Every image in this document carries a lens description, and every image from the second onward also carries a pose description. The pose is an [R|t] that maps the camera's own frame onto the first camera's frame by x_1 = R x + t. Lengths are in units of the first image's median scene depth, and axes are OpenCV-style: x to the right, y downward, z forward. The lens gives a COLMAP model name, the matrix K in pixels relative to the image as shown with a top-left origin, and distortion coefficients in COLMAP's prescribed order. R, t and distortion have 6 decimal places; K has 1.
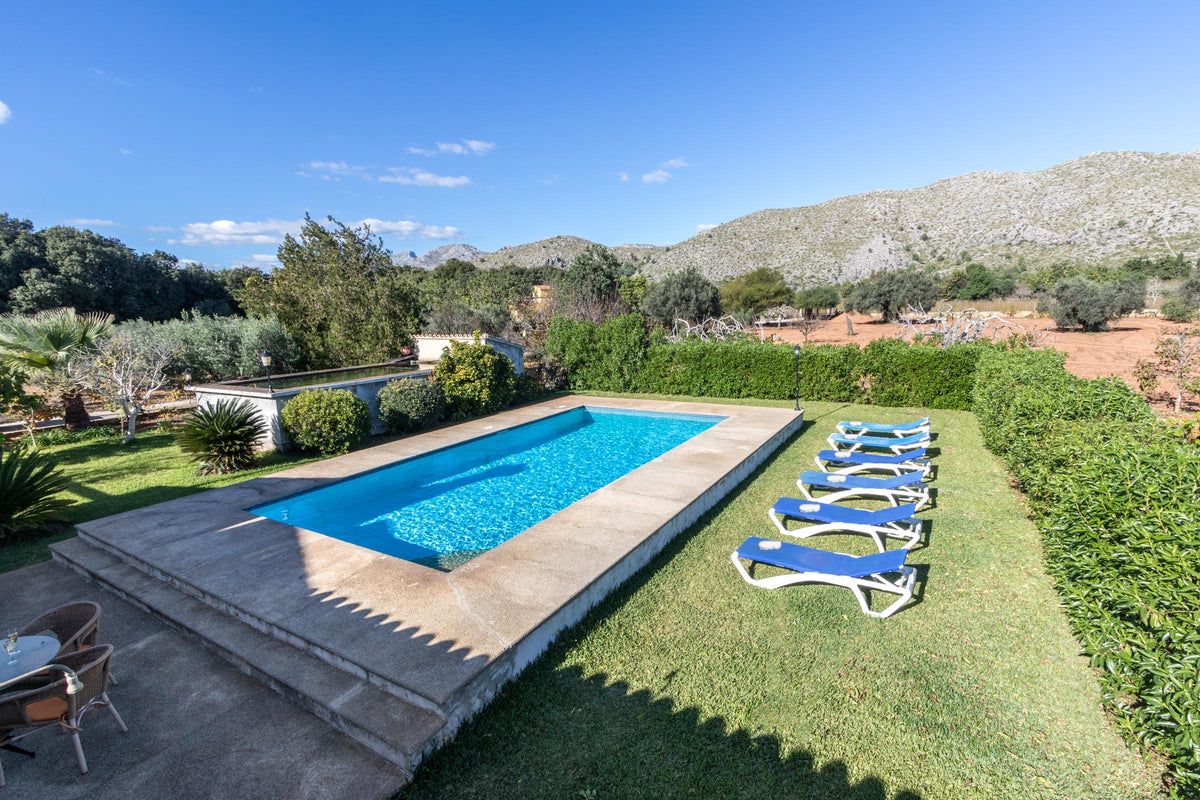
lens RADIAL K [[553.6, 0, 595.3], [0, 553.6, 402.6], [0, 0, 1]] dist [0.000401, 0.000278]
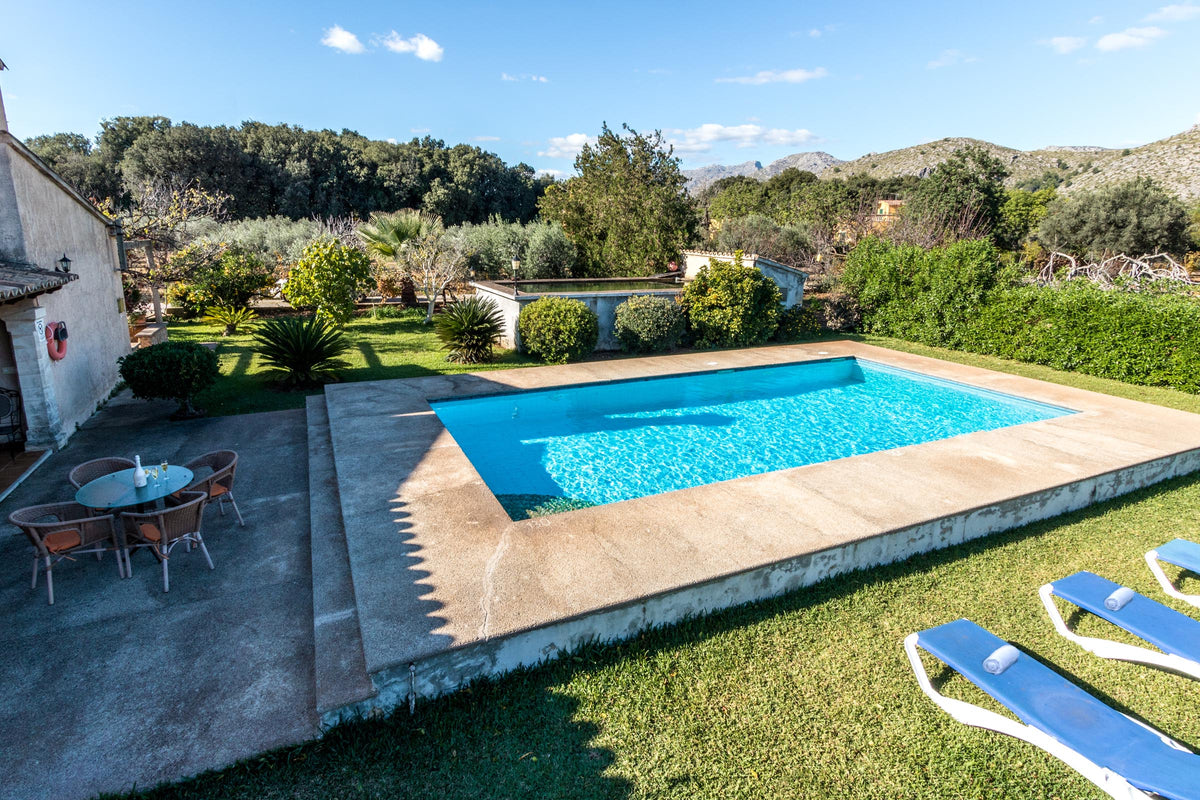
lens RADIAL K [[585.2, 0, 596.9], [0, 585.2, 345.2], [0, 0, 1]] dist [0.002299, 0.000568]
pose [[0.824146, 0.155775, -0.544534, 0.126643], [-0.135794, 0.987737, 0.077040, -0.024110], [0.549857, 0.010452, 0.835193, 0.122296]]
